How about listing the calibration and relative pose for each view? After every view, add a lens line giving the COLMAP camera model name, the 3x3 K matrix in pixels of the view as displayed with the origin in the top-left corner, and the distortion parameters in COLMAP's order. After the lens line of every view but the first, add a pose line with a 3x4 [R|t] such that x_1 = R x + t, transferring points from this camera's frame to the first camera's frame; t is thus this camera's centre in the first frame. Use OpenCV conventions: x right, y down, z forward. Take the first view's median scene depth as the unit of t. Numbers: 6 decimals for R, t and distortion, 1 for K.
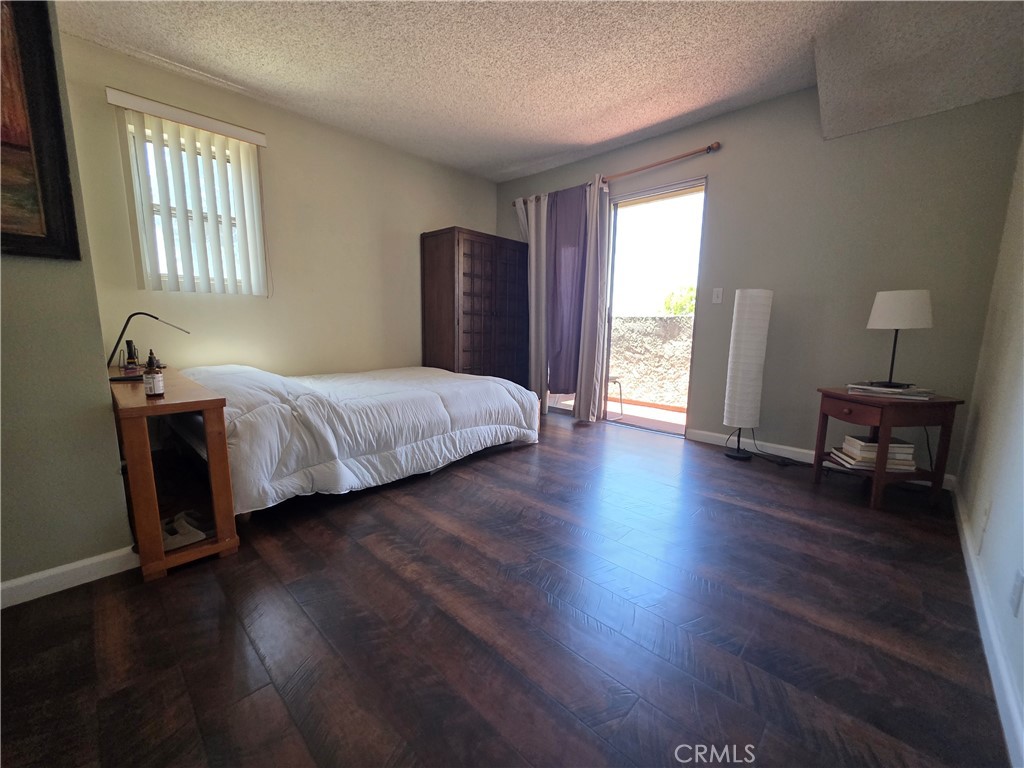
lens RADIAL K [[416.9, 0, 504.8], [0, 416.9, 389.3], [0, 0, 1]] dist [0.002214, 0.000057]
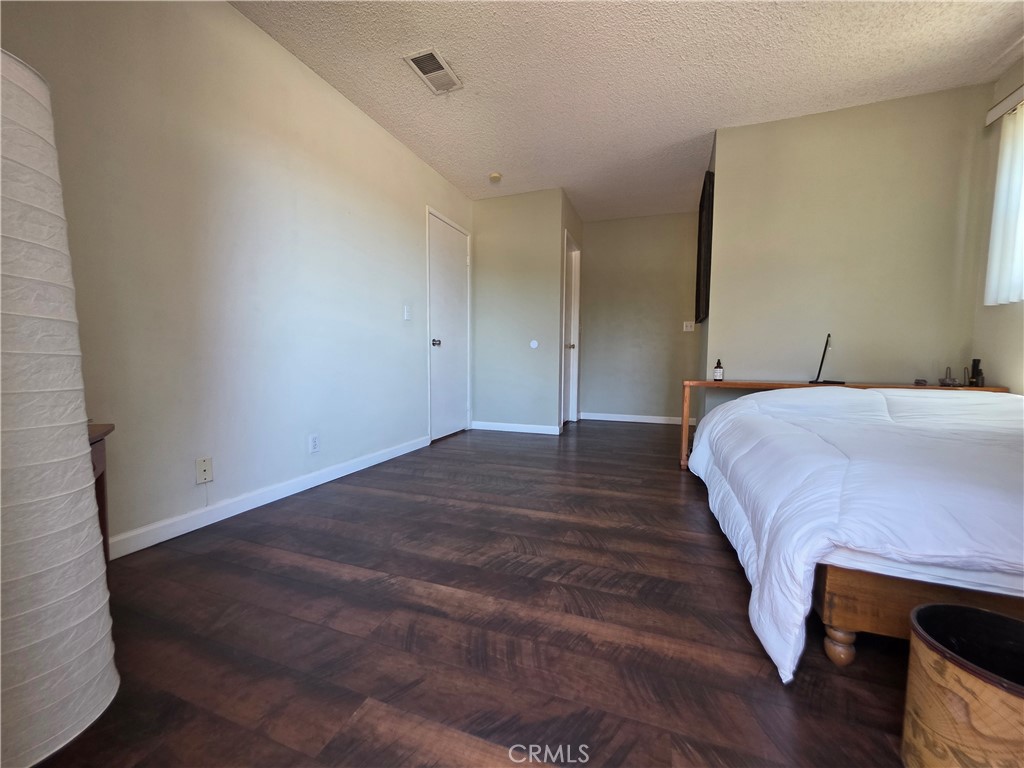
lens RADIAL K [[416.9, 0, 504.8], [0, 416.9, 389.3], [0, 0, 1]] dist [0.002214, 0.000057]
pose [[-0.917095, 0.016422, -0.398330, 0.438209], [-0.076634, 0.973256, 0.216564, -0.156233], [0.391233, 0.229135, -0.891310, 1.286228]]
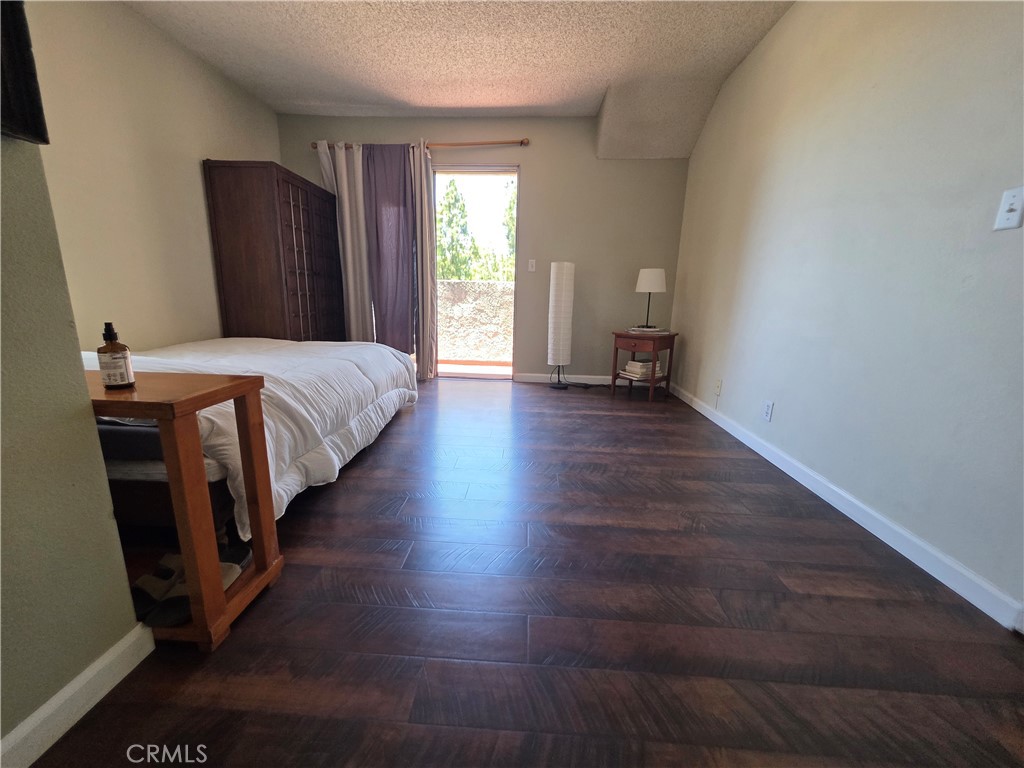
lens RADIAL K [[416.9, 0, 504.8], [0, 416.9, 389.3], [0, 0, 1]] dist [0.002214, 0.000057]
pose [[0.751771, -0.140074, 0.644376, -0.451020], [0.088898, 0.989786, 0.111446, -0.000098], [-0.653405, -0.026498, 0.756545, 0.088696]]
